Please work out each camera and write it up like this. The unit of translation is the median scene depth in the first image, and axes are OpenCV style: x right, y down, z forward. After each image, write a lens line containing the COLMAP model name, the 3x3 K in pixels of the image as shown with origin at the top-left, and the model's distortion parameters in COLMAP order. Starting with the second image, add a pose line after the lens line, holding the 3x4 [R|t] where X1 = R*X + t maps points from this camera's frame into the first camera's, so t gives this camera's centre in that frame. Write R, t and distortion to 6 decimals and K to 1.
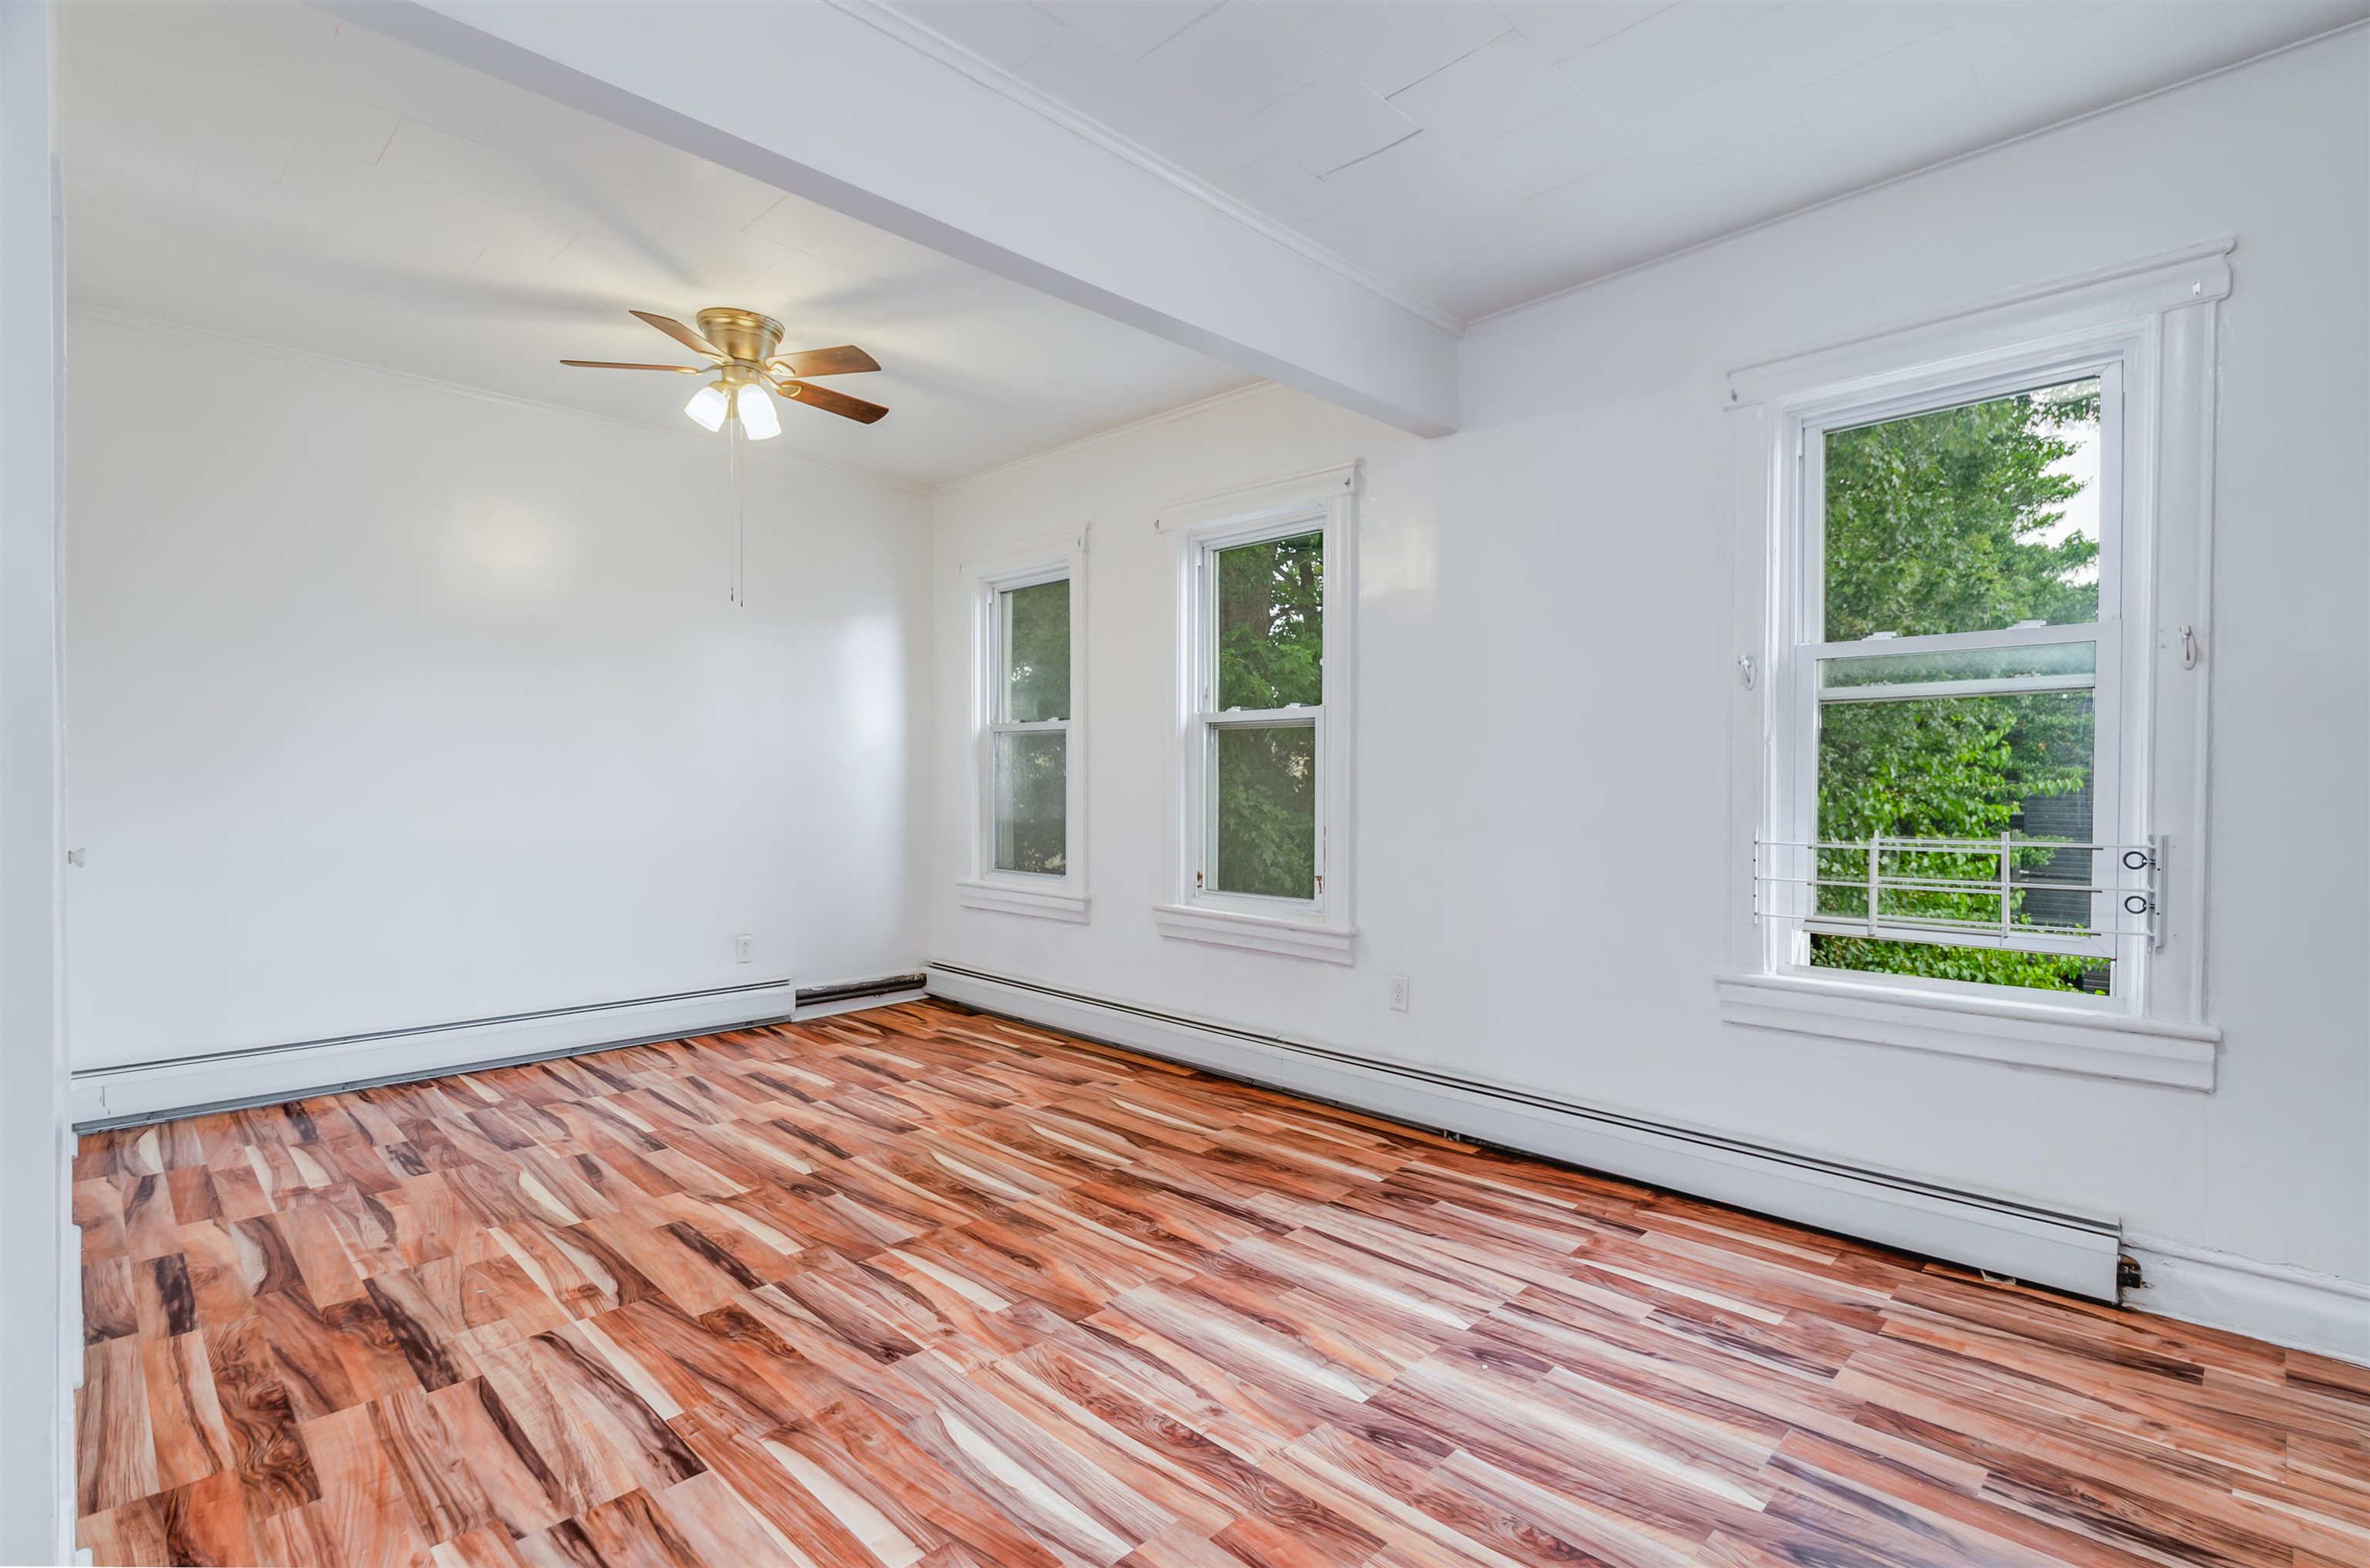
lens RADIAL K [[1108.1, 0, 1195.8], [0, 1108.1, 789.1], [0, 0, 1]] dist [0.000116, -0.001801]
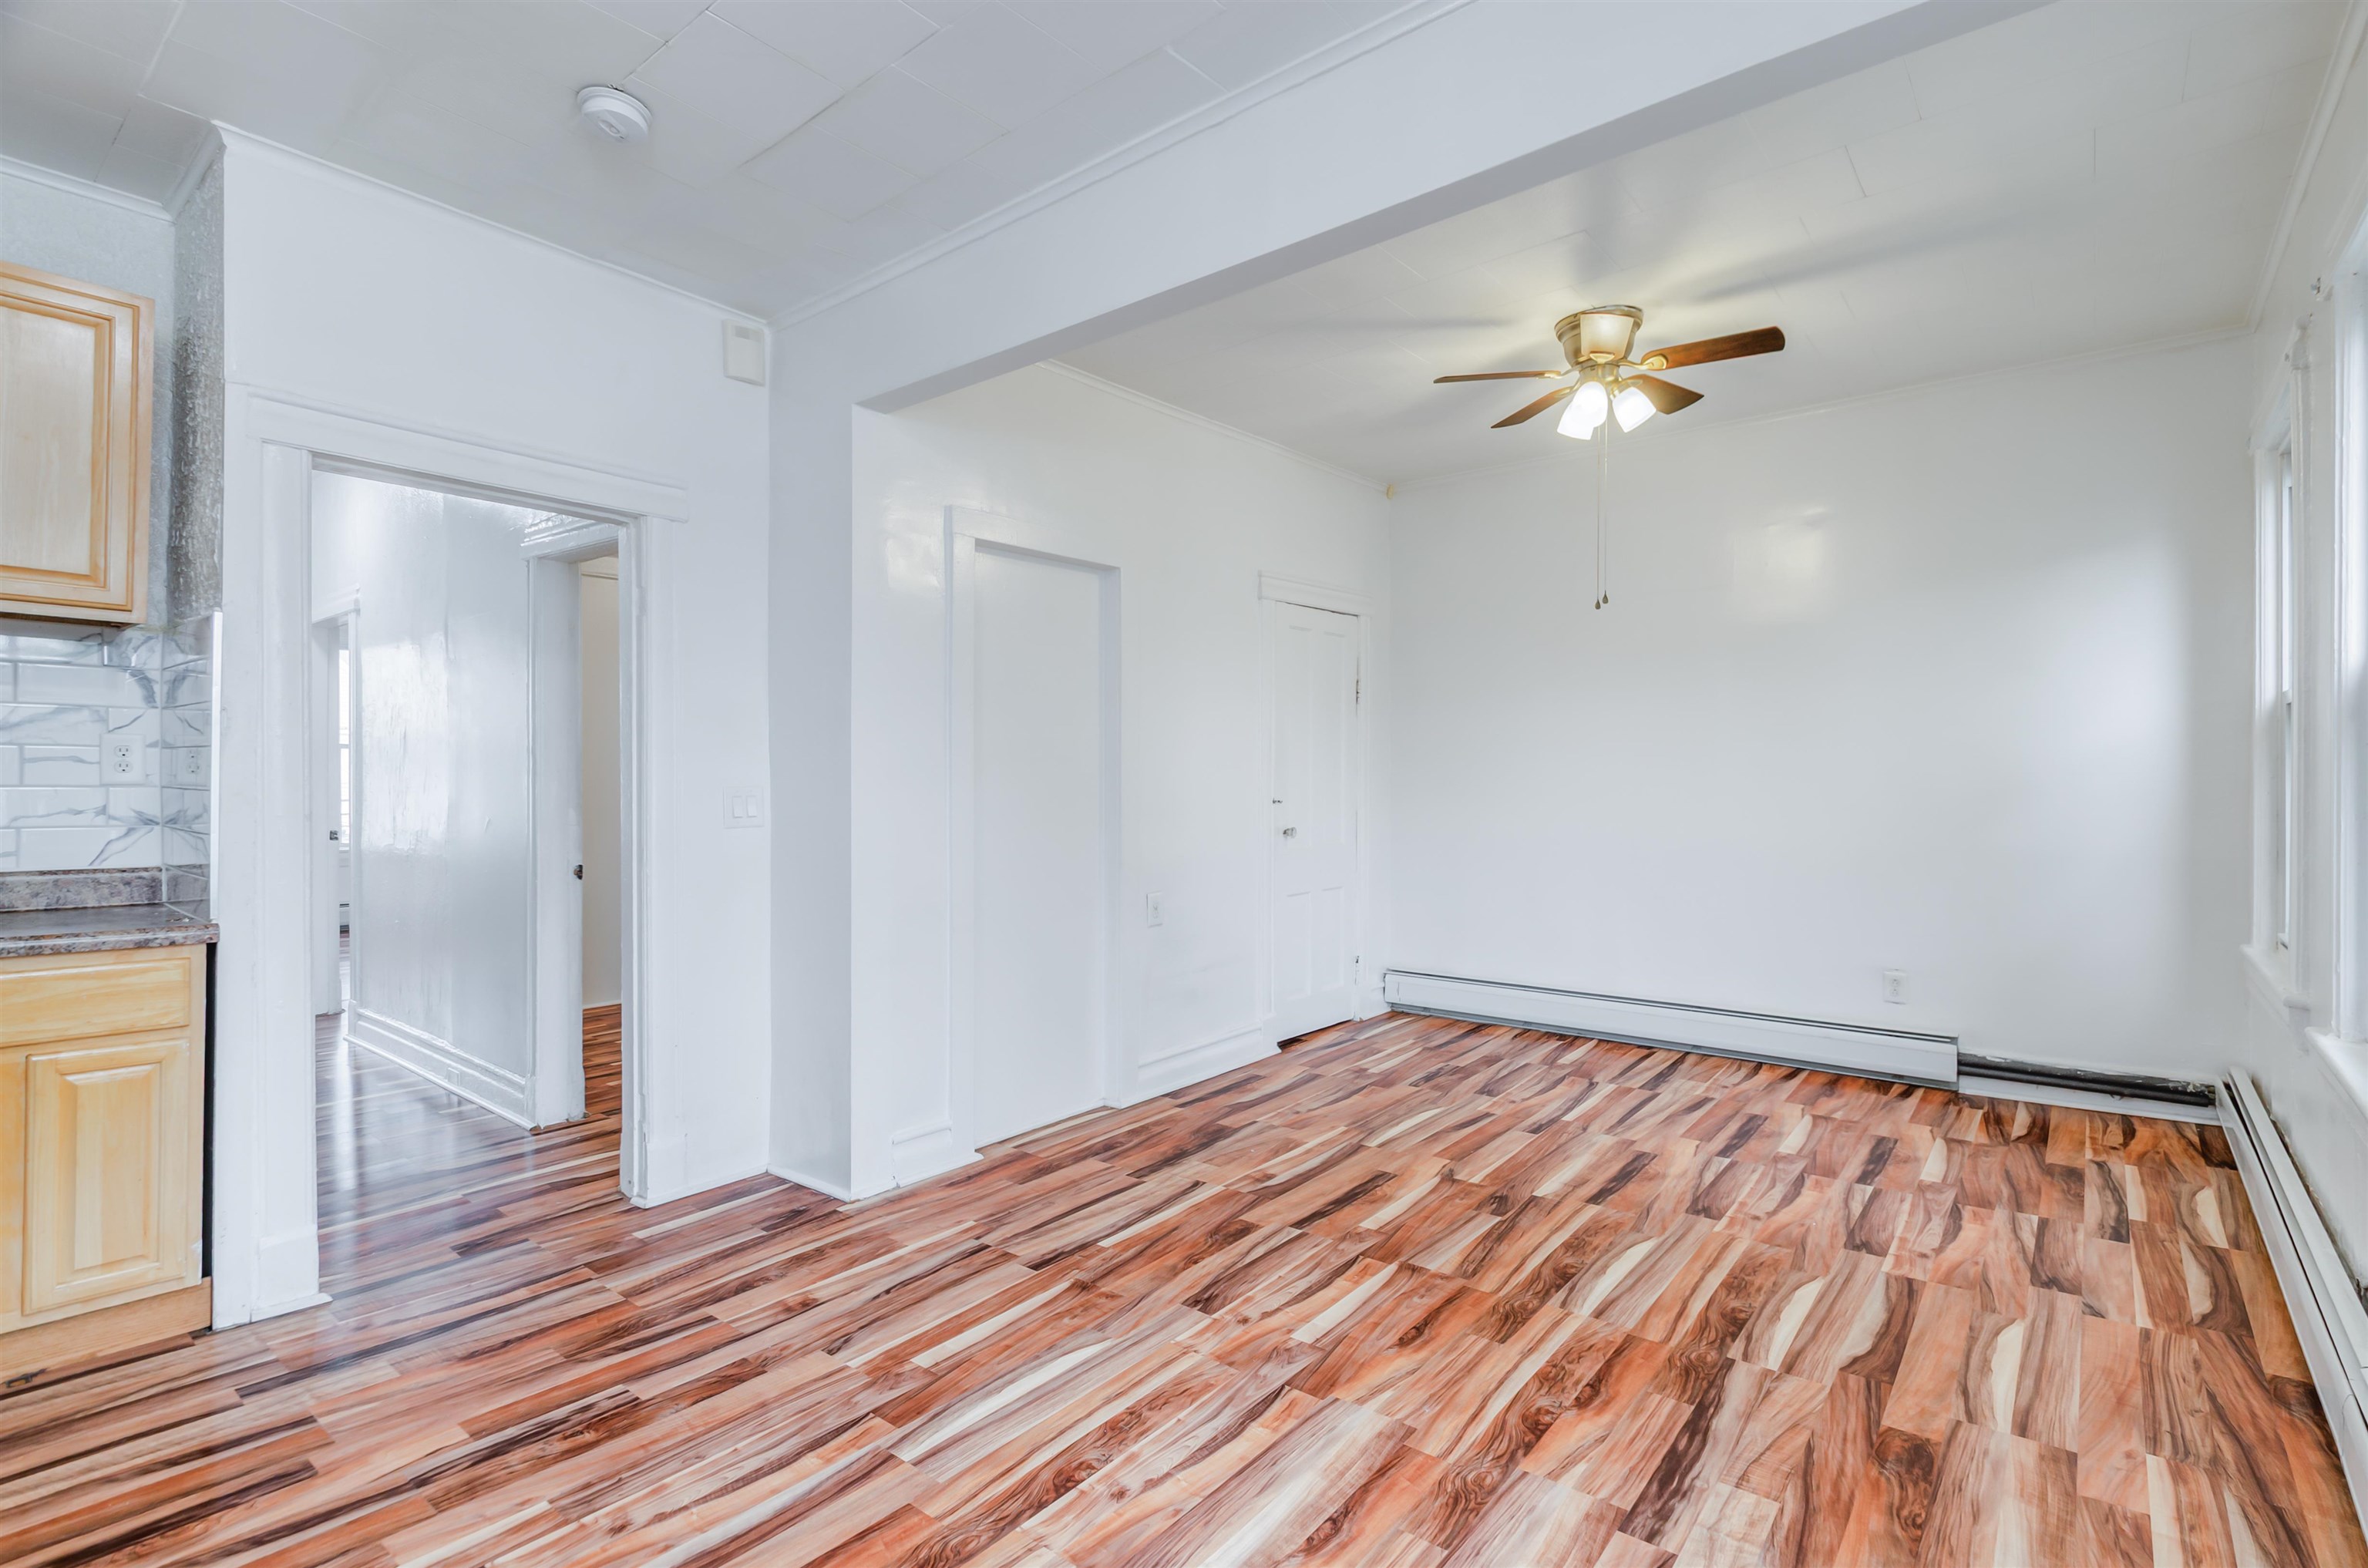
lens RADIAL K [[1107.4, 0, 1216.3], [0, 1107.4, 789.6], [0, 0, 1]] dist [0.000116, -0.001801]
pose [[0.104869, 0.004725, -0.994475, 0.618784], [-0.004541, 0.999981, 0.004272, -0.011017], [0.994476, 0.004068, 0.104889, 0.659908]]
